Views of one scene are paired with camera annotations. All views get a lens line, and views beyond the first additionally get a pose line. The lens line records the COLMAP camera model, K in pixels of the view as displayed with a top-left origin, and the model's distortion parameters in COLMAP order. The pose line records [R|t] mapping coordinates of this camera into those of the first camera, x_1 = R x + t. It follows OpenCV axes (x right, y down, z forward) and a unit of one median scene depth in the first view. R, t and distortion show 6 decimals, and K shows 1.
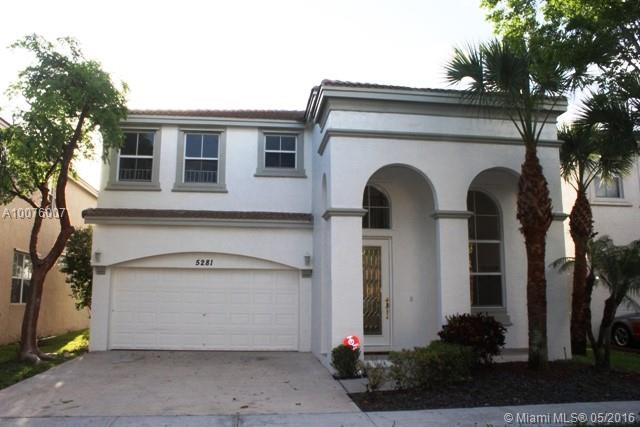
lens RADIAL K [[530.0, 0, 308.8], [0, 530.0, 216.2], [0, 0, 1]] dist [-0.180871, 0.158997]
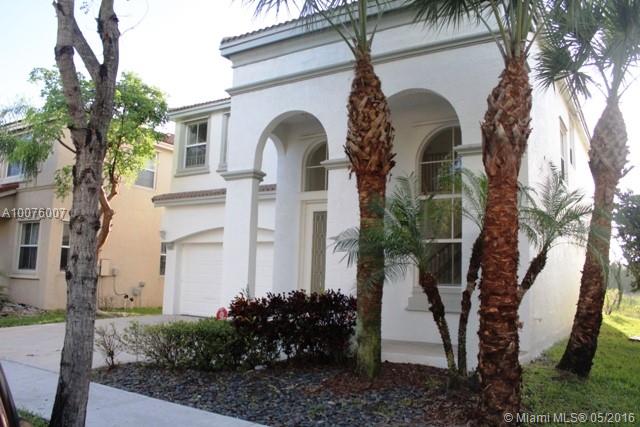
lens RADIAL K [[530.0, 0, 308.8], [0, 530.0, 216.2], [0, 0, 1]] dist [-0.180871, 0.158997]
pose [[0.786600, -0.048572, -0.615550, 0.579509], [0.073938, 0.997138, 0.015802, 0.041362], [0.613020, -0.057942, 0.787940, 0.263666]]
